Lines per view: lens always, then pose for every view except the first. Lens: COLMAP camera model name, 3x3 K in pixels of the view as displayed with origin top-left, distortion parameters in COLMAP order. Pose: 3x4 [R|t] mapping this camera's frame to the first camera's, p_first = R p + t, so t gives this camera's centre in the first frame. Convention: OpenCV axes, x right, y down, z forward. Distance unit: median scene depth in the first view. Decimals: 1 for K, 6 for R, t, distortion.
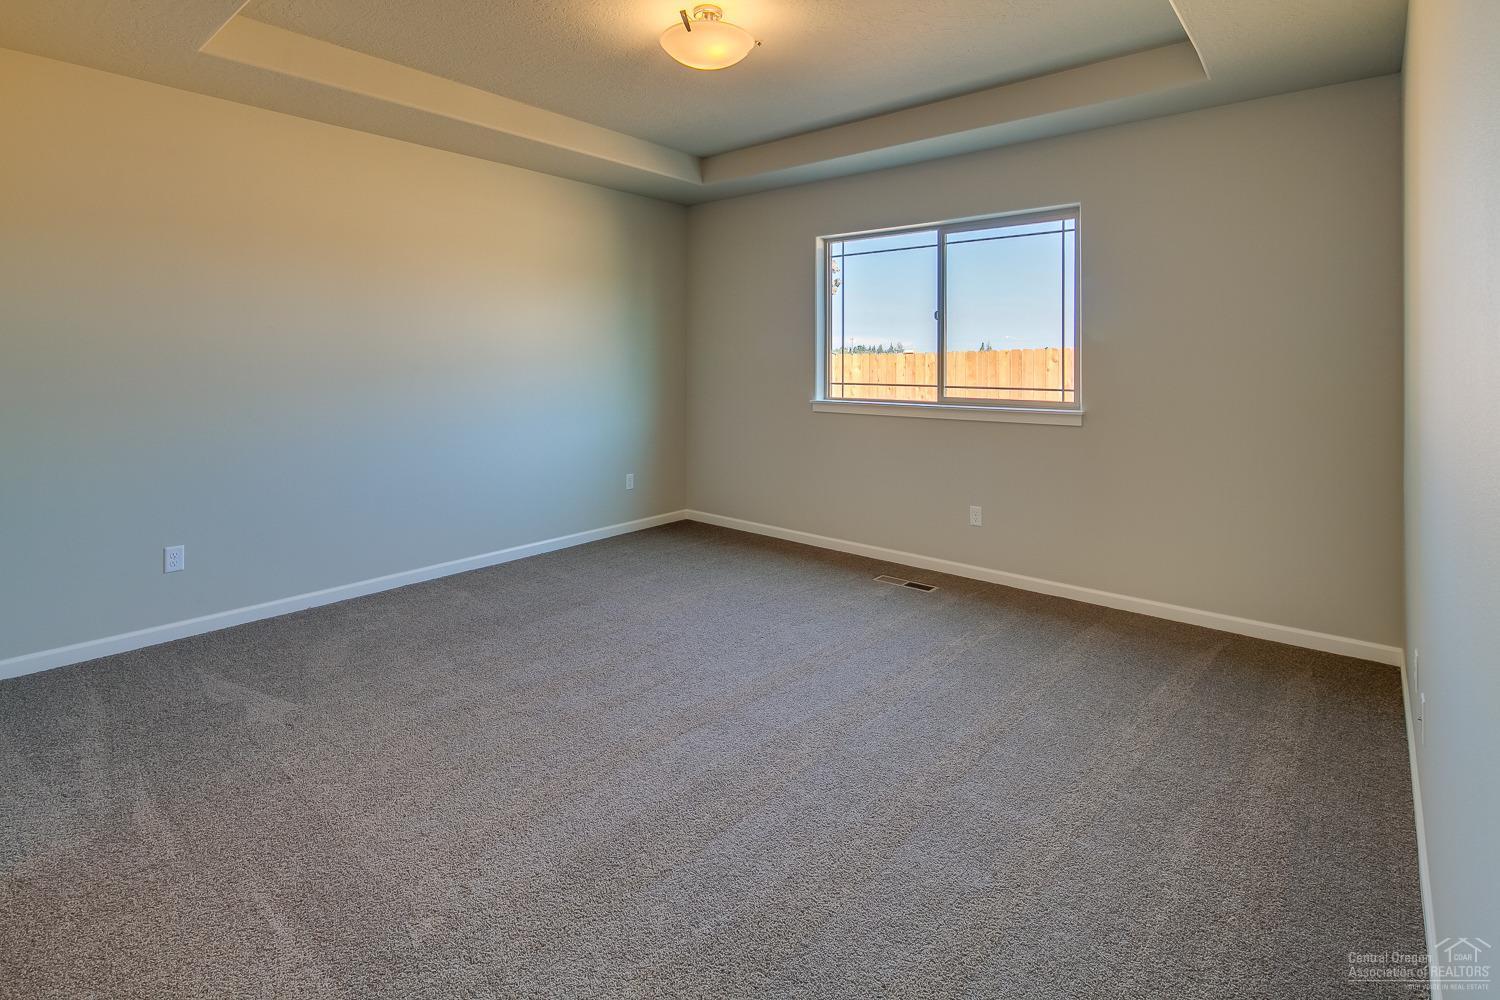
lens RADIAL K [[743.7, 0, 749.4], [0, 743.7, 488.5], [0, 0, 1]] dist [-0.000387, -0.000082]
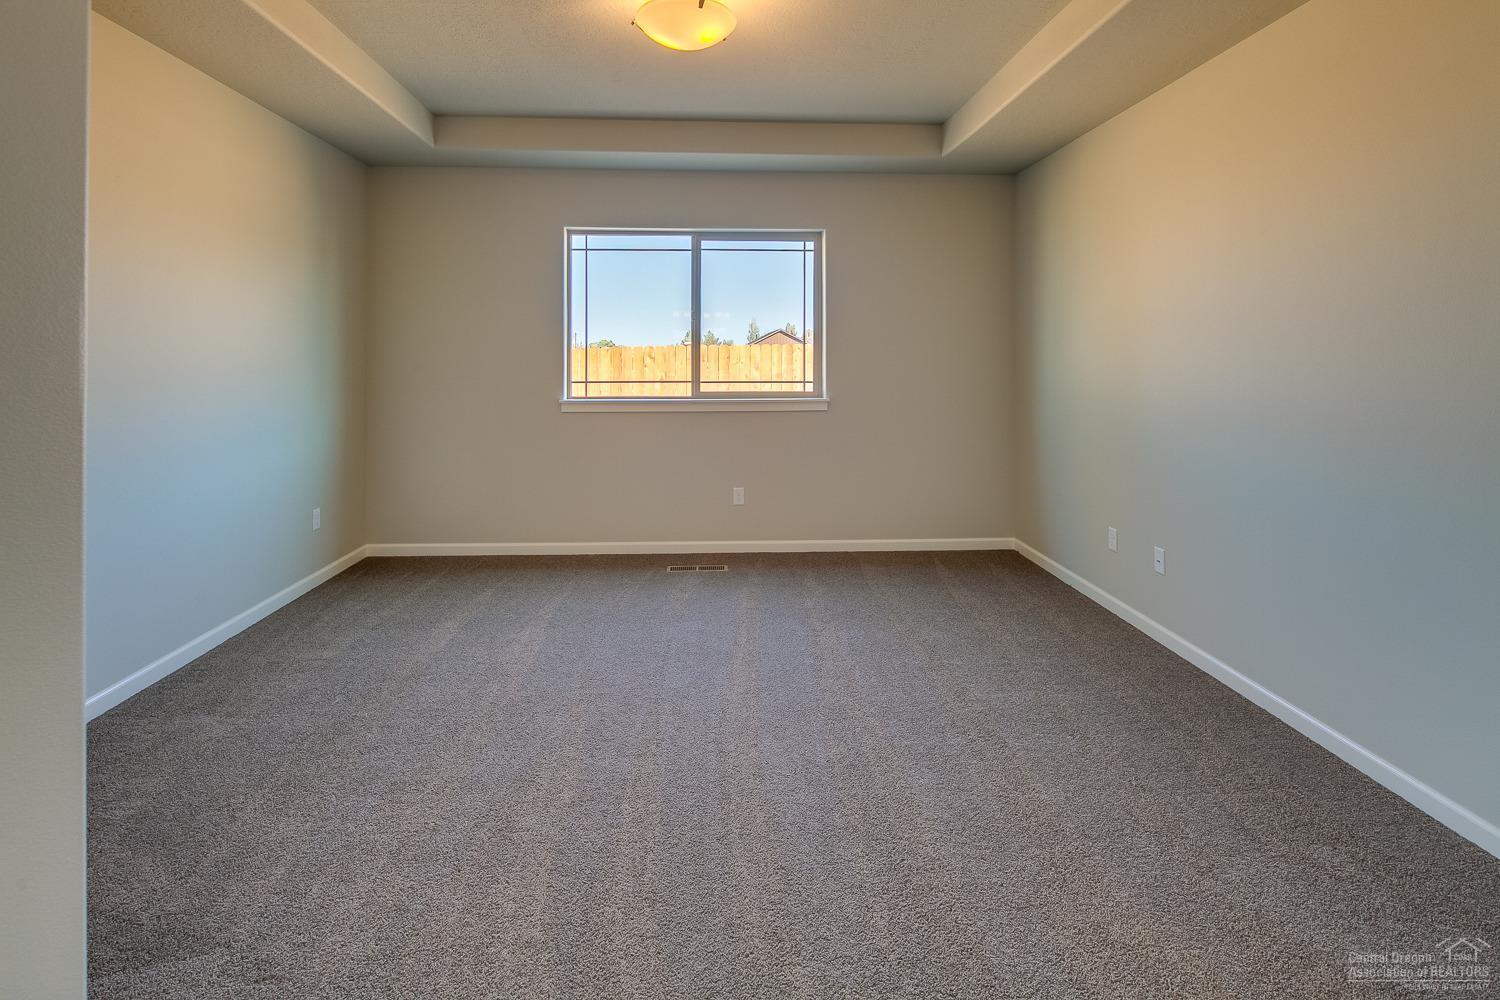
lens RADIAL K [[726.6, 0, 753.9], [0, 726.6, 481.9], [0, 0, 1]] dist [-0.000498, -0.000723]
pose [[0.712651, -0.124064, 0.690462, -0.426206], [0.120387, 0.991265, 0.053857, -0.040290], [-0.691112, 0.044741, 0.721361, 0.190004]]
